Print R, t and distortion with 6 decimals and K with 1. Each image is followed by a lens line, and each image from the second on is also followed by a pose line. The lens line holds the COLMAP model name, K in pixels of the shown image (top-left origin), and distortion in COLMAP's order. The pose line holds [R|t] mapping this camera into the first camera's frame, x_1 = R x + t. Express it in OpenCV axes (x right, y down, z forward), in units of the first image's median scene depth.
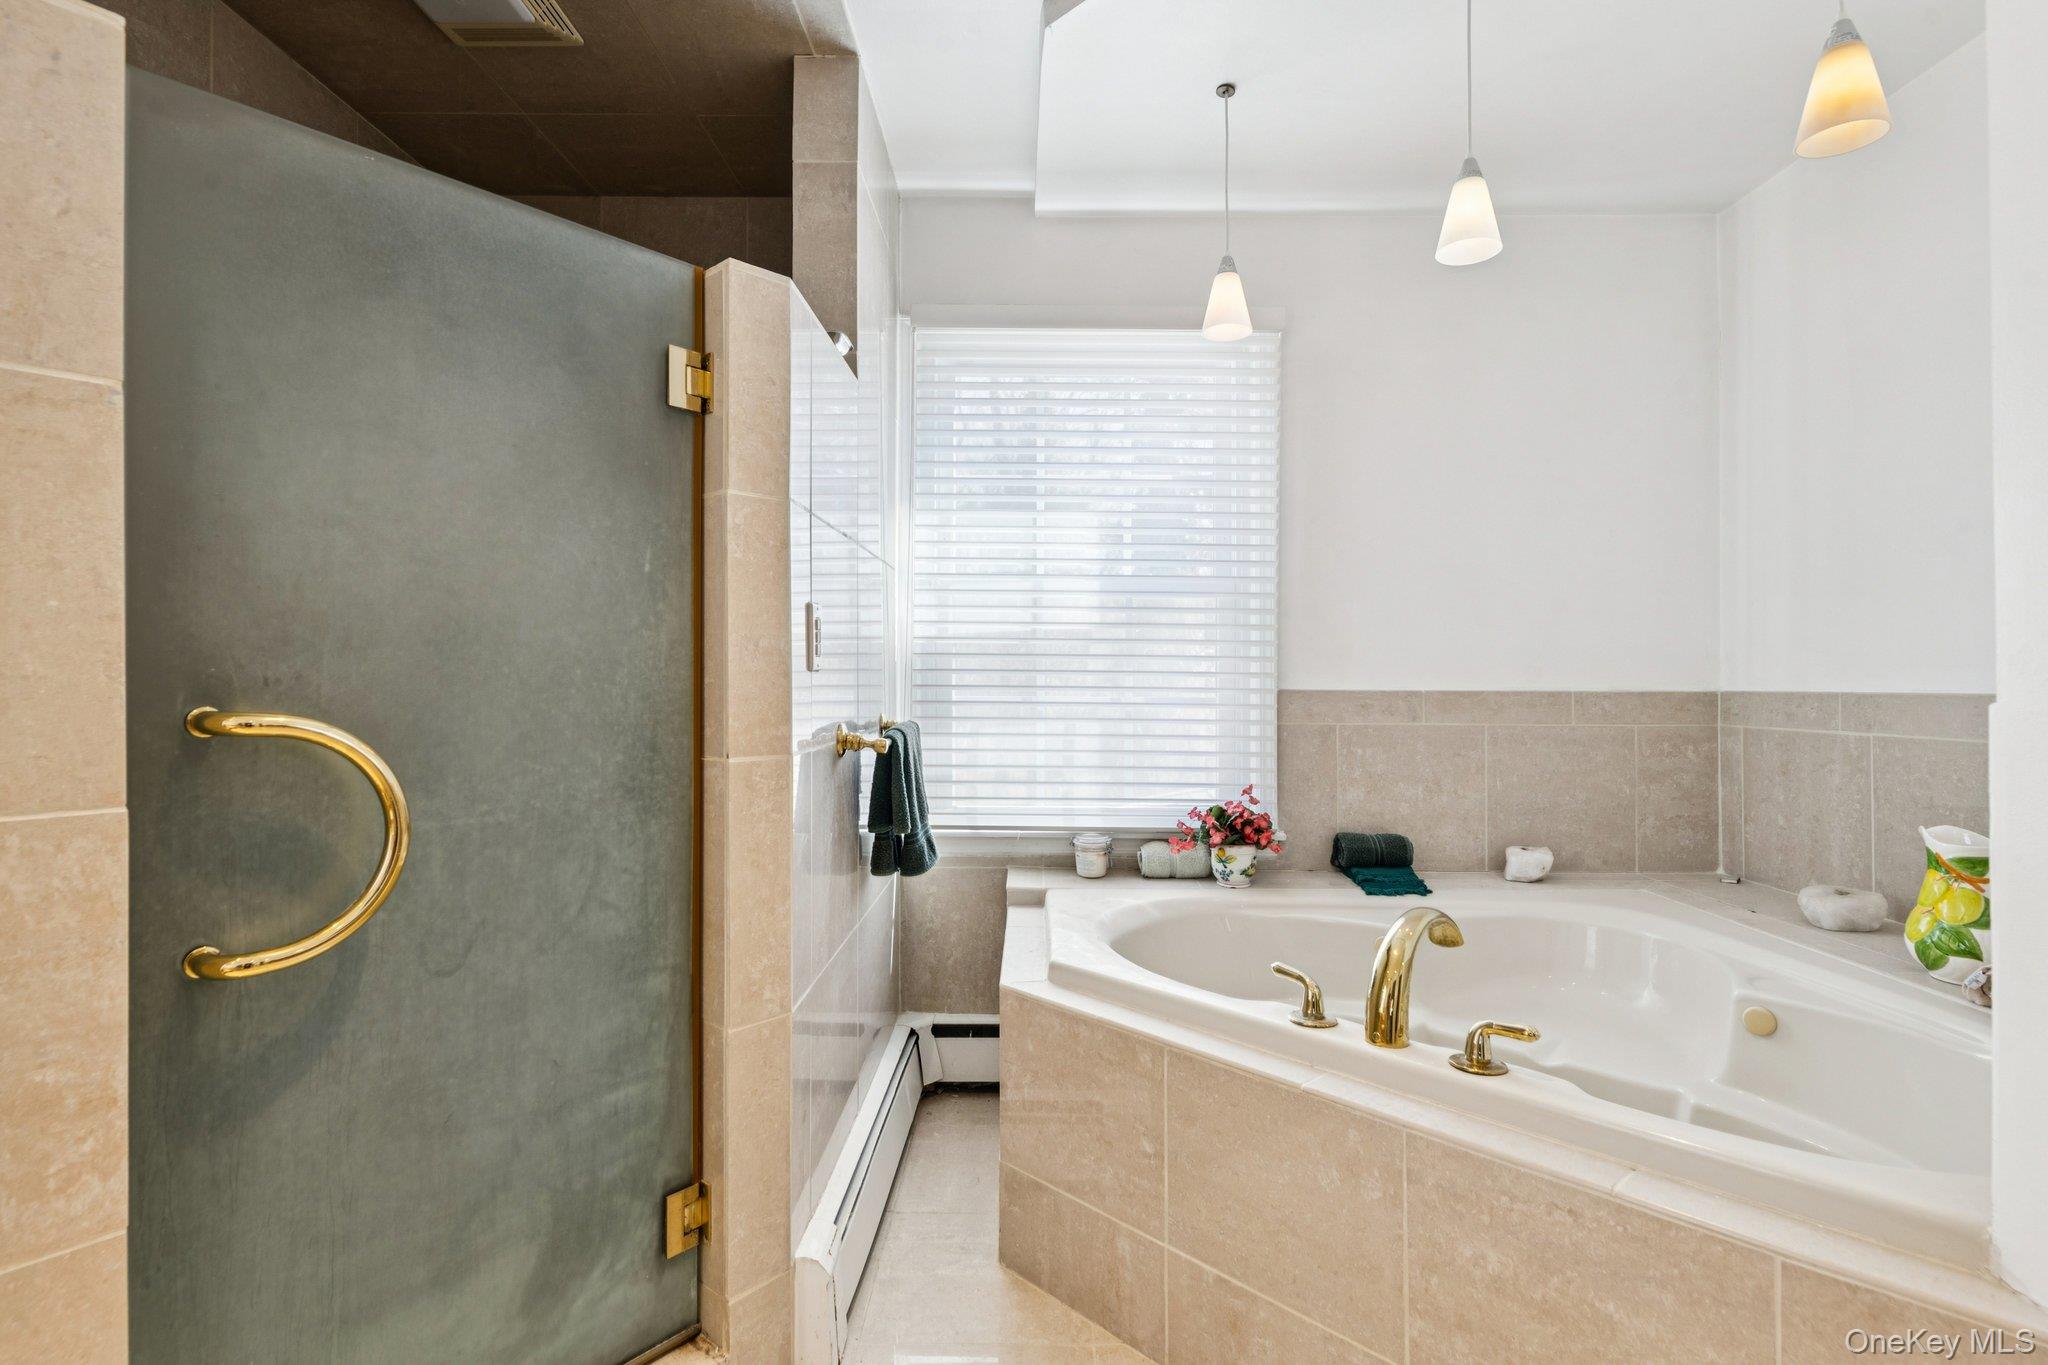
lens RADIAL K [[994.6, 0, 1051.5], [0, 994.6, 668.4], [0, 0, 1]] dist [-0.004902, -0.000515]
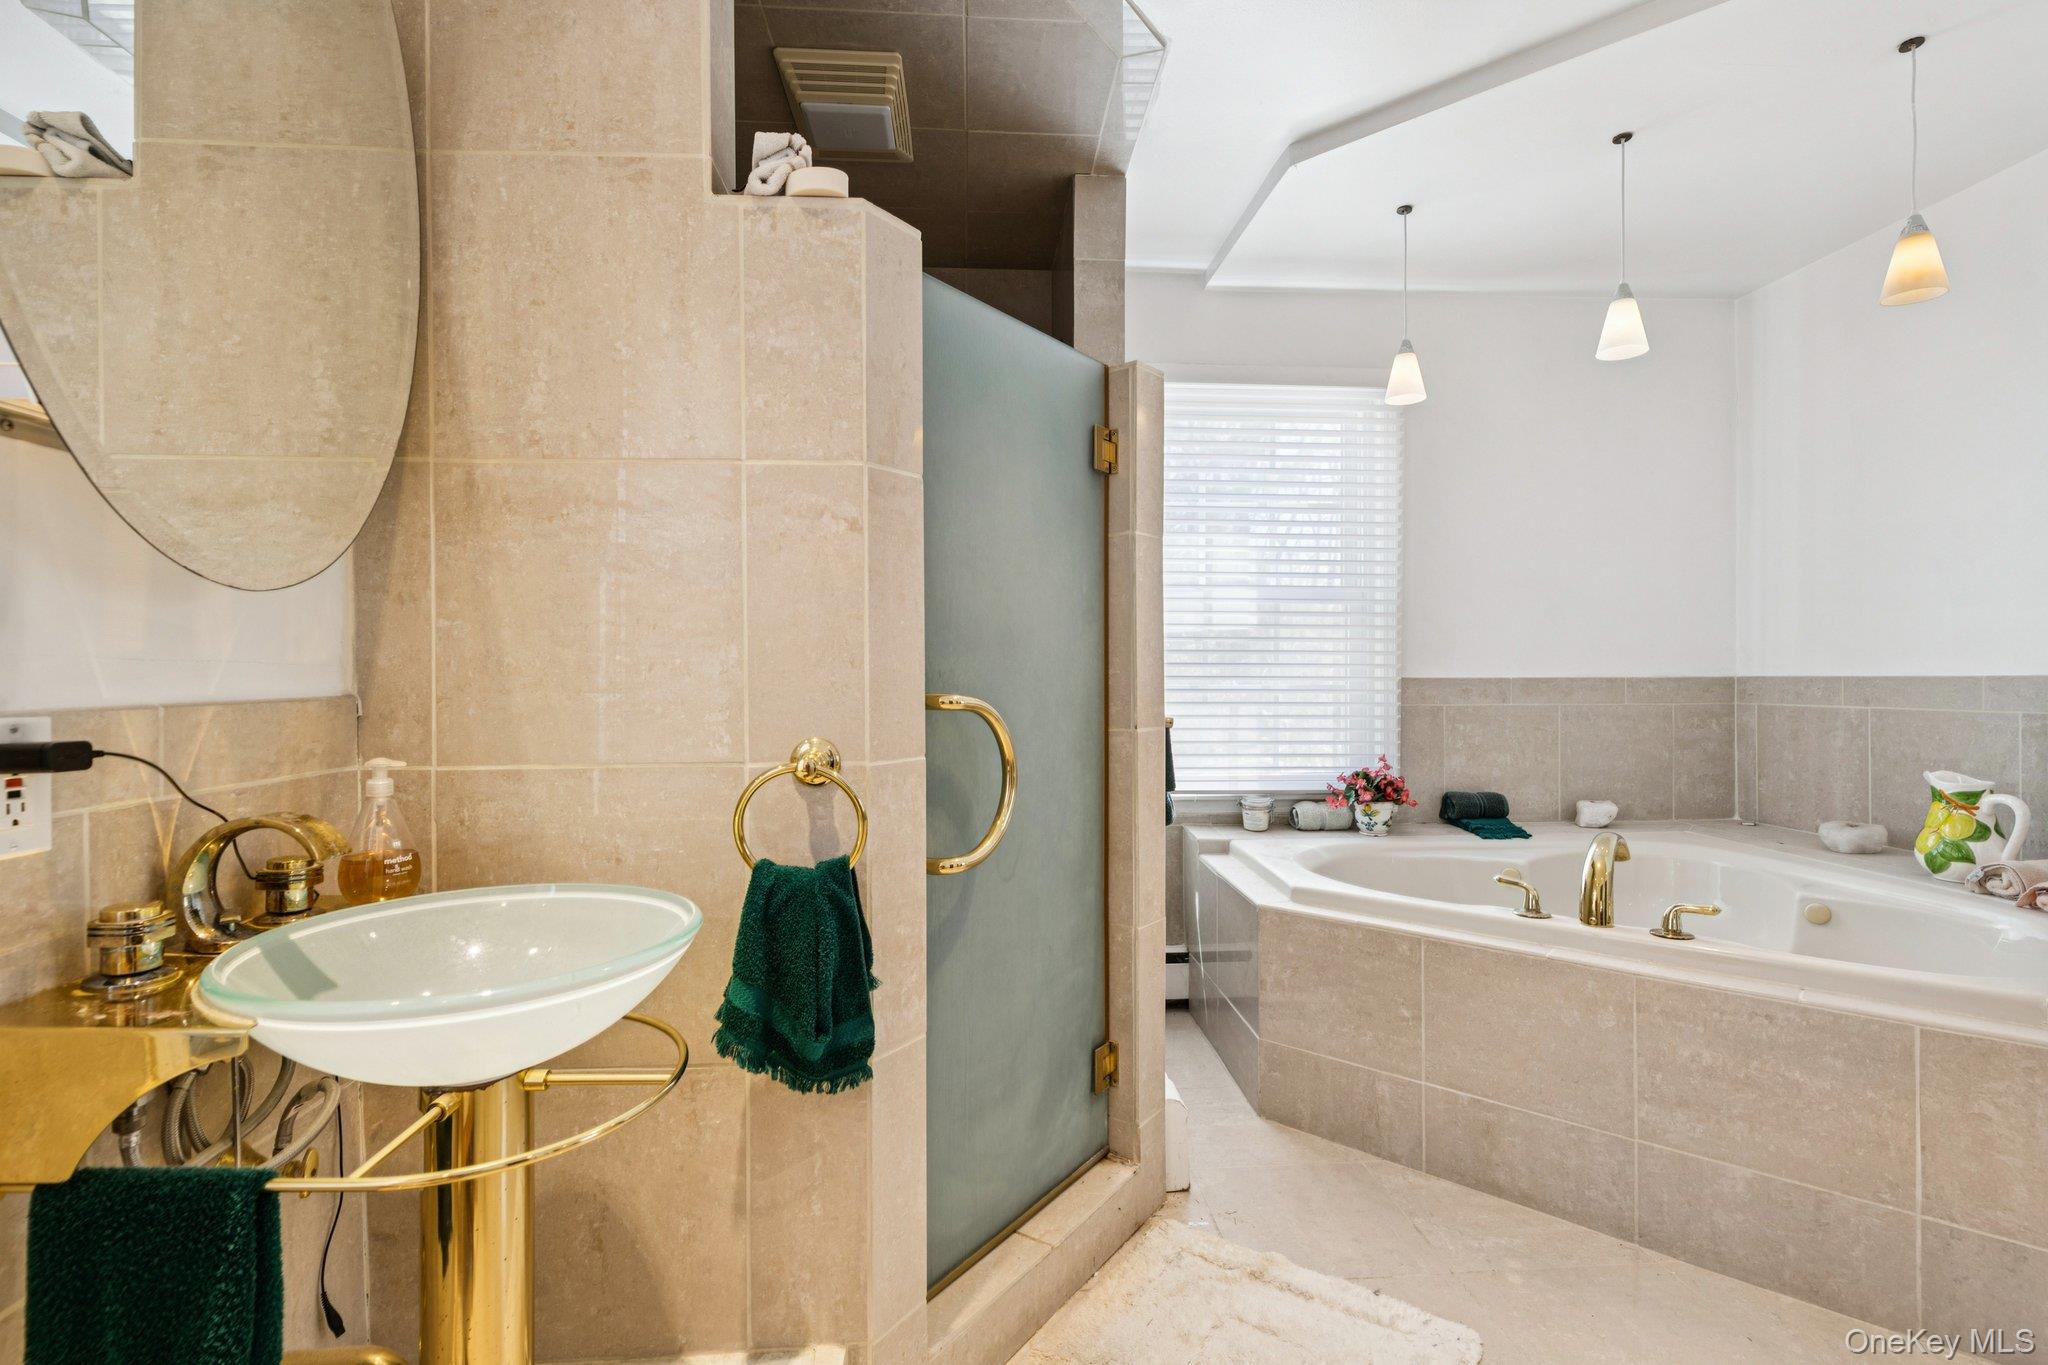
lens RADIAL K [[994.6, 0, 999.1], [0, 994.6, 674.1], [0, 0, 1]] dist [-0.004902, -0.000515]
pose [[0.997567, -0.006817, 0.069378, -0.448011], [0.005998, 0.999910, 0.012008, -0.001431], [-0.069453, -0.011562, 0.997518, -0.254481]]
